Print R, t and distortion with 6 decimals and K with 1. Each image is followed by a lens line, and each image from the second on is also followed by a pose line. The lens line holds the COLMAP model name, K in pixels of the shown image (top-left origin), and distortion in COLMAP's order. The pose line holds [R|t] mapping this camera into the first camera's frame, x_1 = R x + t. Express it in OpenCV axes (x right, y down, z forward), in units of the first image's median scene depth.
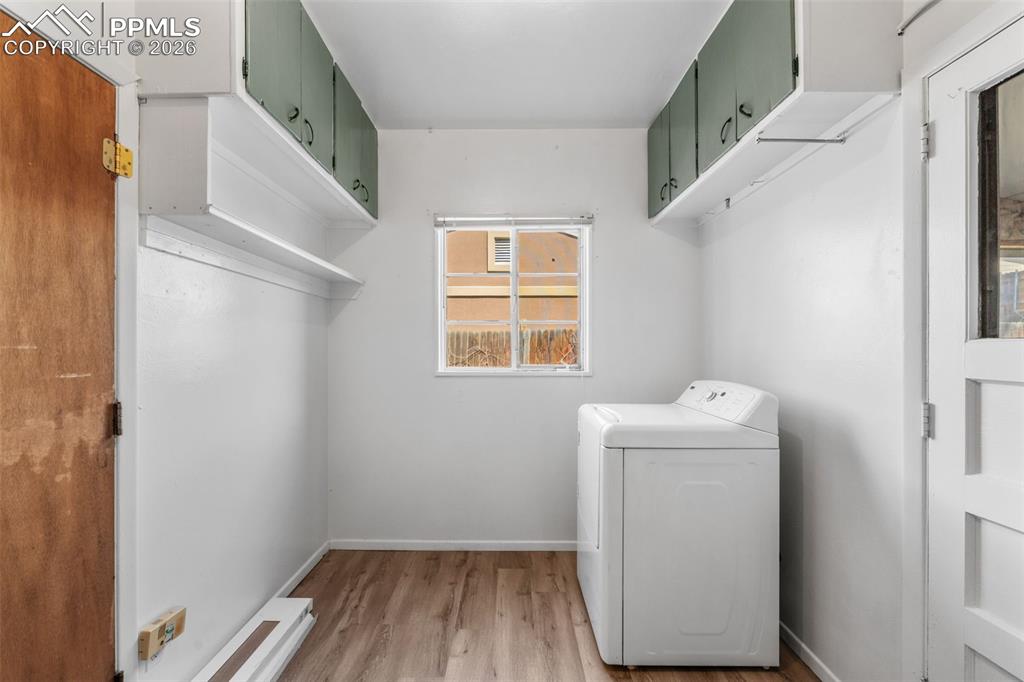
lens RADIAL K [[449.7, 0, 510.0], [0, 449.7, 347.4], [0, 0, 1]] dist [-0.002966, 0.000031]
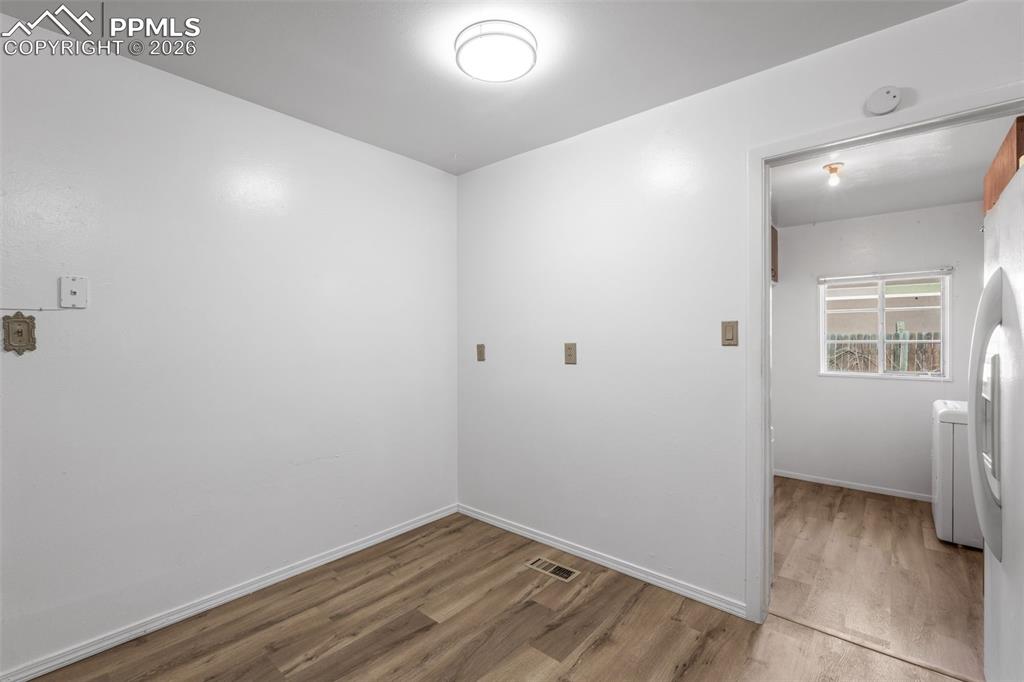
lens RADIAL K [[449.7, 0, 510.5], [0, 449.7, 340.9], [0, 0, 1]] dist [-0.002966, 0.000031]
pose [[0.761120, 0.000769, -0.648610, 0.045029], [0.007138, 0.999929, 0.009562, -0.096536], [0.648571, -0.011907, 0.761061, -1.073607]]
